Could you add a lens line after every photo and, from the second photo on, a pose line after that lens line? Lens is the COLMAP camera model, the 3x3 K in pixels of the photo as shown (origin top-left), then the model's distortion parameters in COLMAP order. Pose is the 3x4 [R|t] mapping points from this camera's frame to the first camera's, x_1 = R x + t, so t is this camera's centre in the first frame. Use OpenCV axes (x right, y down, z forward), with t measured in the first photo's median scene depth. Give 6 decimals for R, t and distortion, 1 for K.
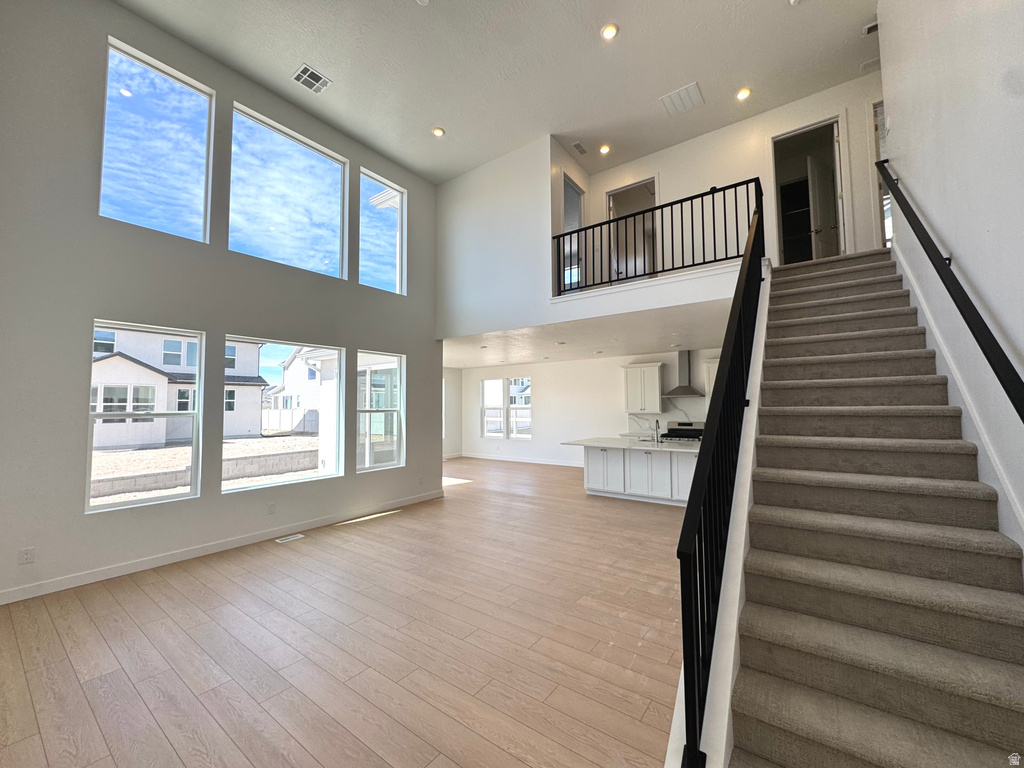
lens RADIAL K [[413.1, 0, 508.3], [0, 413.1, 385.0], [0, 0, 1]] dist [-0.000740, 0.000314]
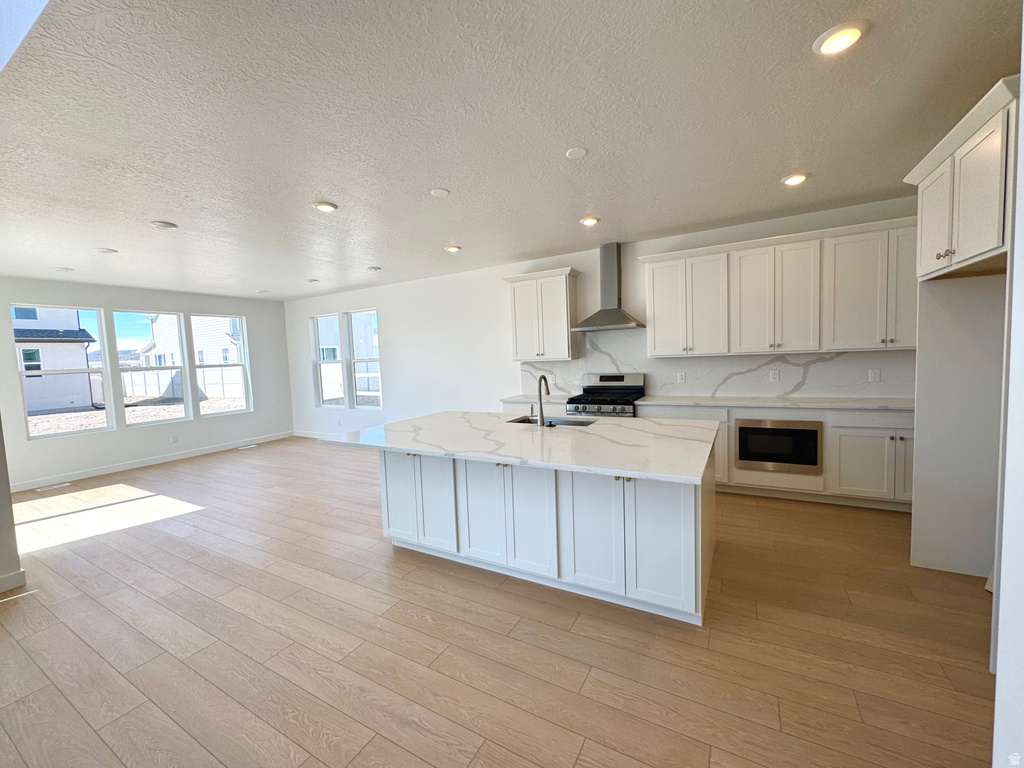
lens RADIAL K [[413.1, 0, 512.5], [0, 413.1, 384.5], [0, 0, 1]] dist [-0.000740, 0.000314]
pose [[0.988610, -0.043840, 0.143976, 0.206698], [0.026579, 0.992455, 0.119694, 0.031662], [-0.148137, -0.114504, 0.982316, 0.451154]]
